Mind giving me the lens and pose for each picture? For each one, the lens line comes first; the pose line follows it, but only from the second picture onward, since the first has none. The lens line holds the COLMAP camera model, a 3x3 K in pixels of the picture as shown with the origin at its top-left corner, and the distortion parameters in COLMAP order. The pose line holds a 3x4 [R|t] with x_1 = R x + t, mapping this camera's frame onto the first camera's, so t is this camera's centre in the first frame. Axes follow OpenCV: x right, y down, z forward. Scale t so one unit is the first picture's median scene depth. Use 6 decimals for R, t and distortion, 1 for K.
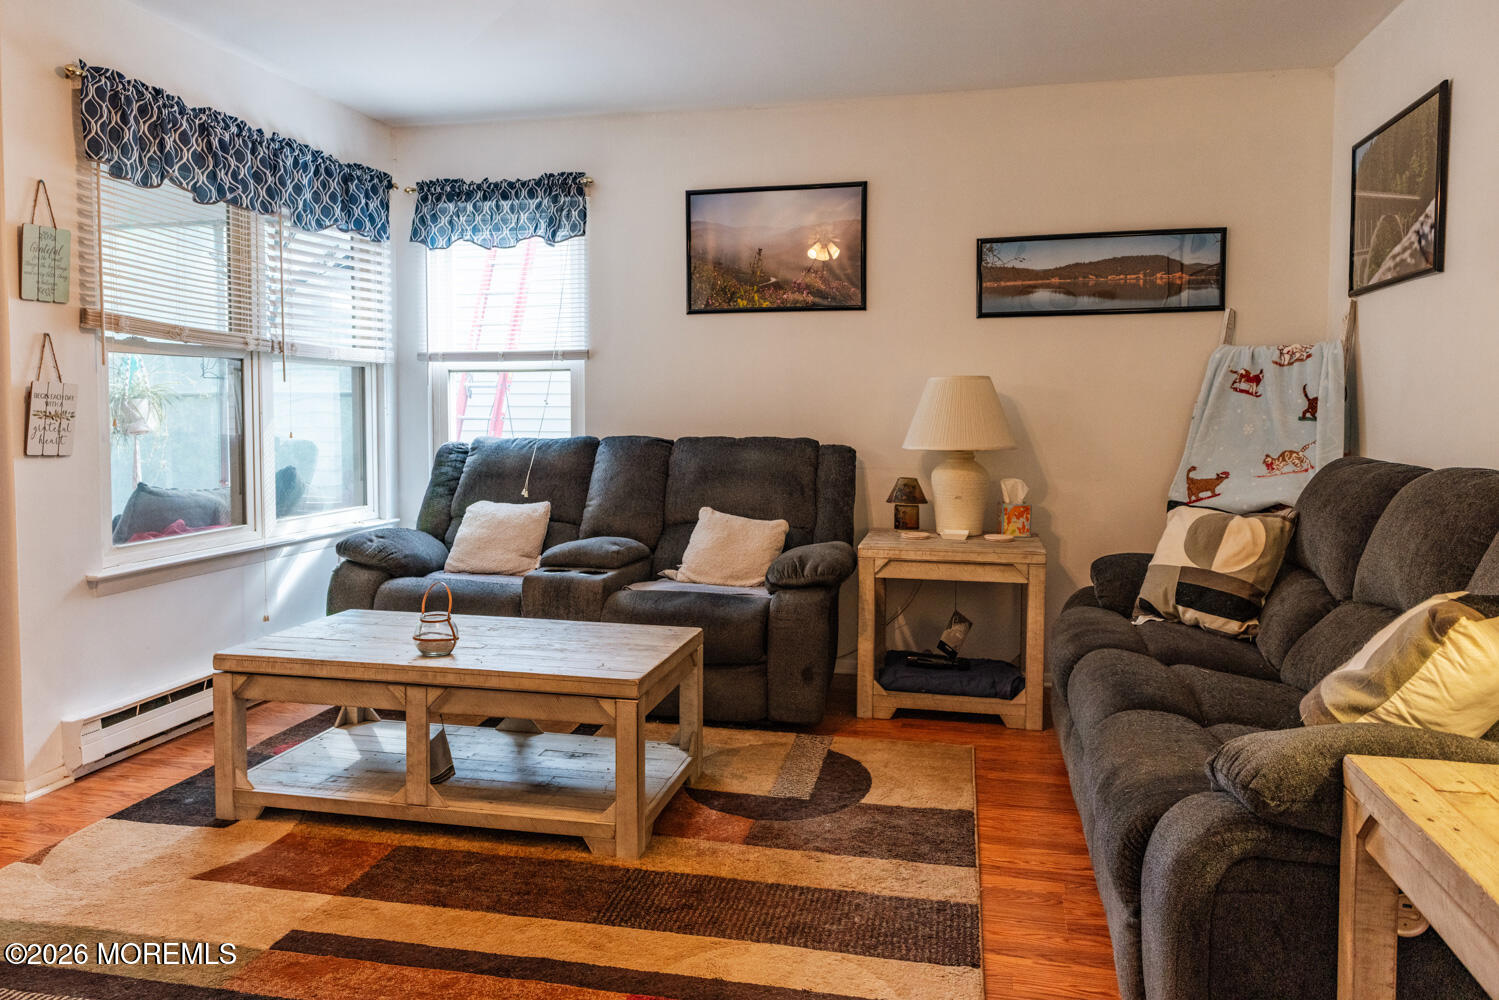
lens RADIAL K [[1044.4, 0, 748.7], [0, 1044.4, 461.2], [0, 0, 1]] dist [0.011481, -0.002750]
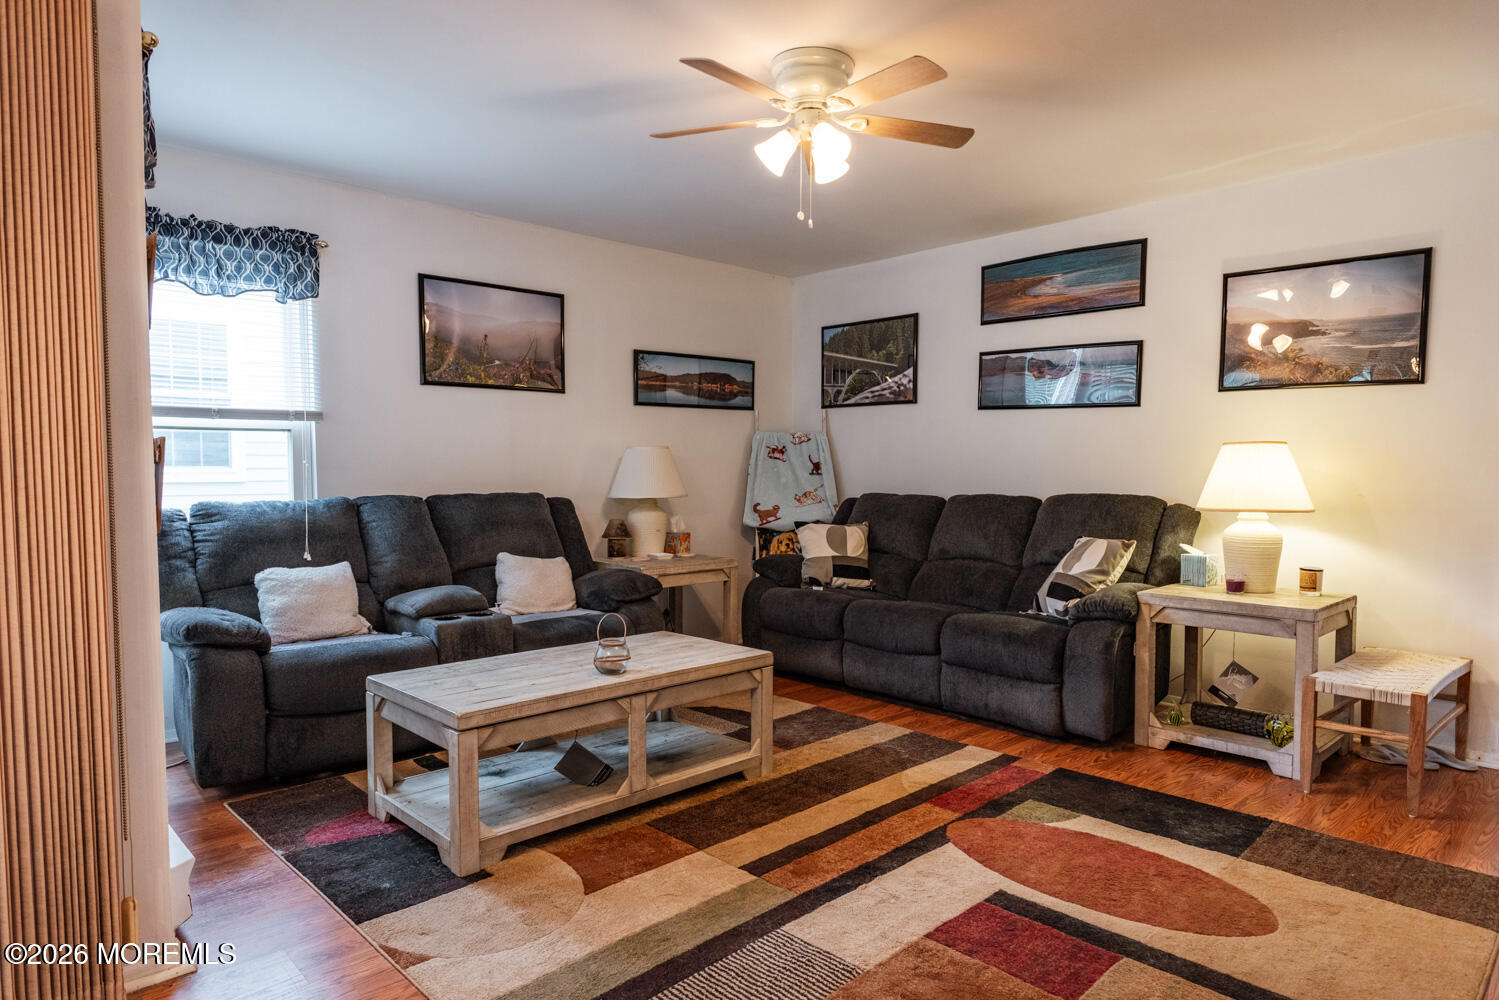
lens RADIAL K [[912.6, 0, 749.0], [0, 912.6, 521.5], [0, 0, 1]] dist [0.005670, 0.000658]
pose [[0.546035, -0.051204, 0.836196, -0.782293], [0.043923, 0.998507, 0.032462, -0.013014], [-0.836610, 0.019003, 0.547469, 0.203688]]
